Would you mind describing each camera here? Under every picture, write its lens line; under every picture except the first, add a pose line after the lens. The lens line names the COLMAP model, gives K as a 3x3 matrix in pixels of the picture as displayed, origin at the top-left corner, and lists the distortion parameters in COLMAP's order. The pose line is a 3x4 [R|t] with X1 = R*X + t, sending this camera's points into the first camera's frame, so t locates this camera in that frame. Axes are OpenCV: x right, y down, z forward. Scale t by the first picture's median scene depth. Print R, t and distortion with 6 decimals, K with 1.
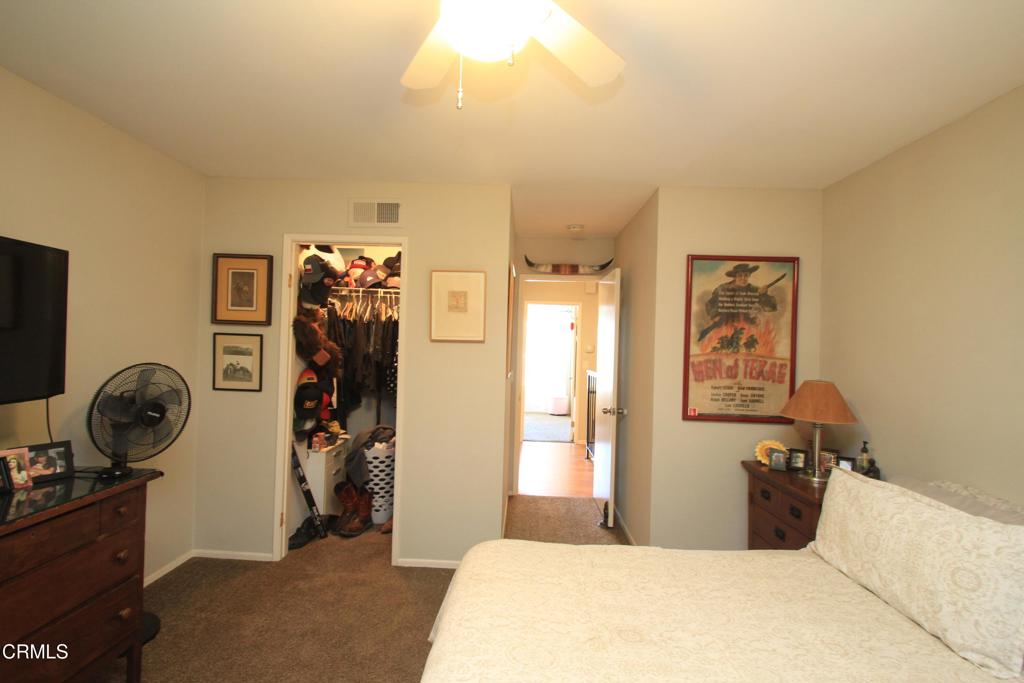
lens RADIAL K [[470.6, 0, 512.0], [0, 470.6, 341.5], [0, 0, 1]] dist [0.010733, -0.015062]
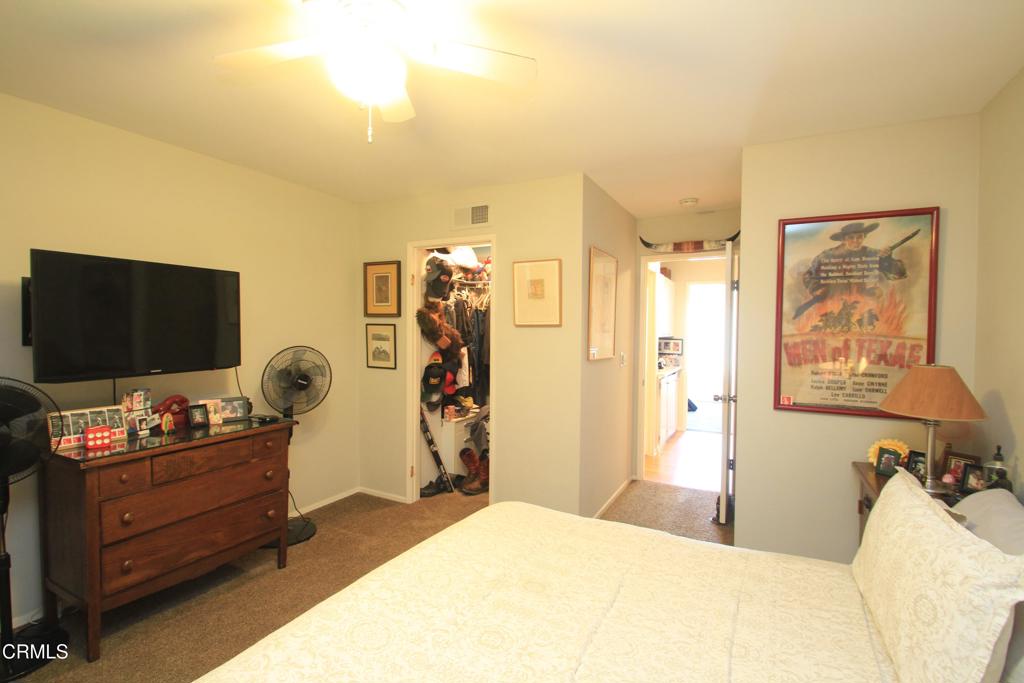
lens RADIAL K [[470.6, 0, 512.0], [0, 470.6, 341.5], [0, 0, 1]] dist [0.010733, -0.015062]
pose [[0.901580, -0.009403, -0.432509, 0.303394], [0.021393, 0.999510, 0.022866, 0.009480], [0.432082, -0.029868, 0.901339, -0.002019]]
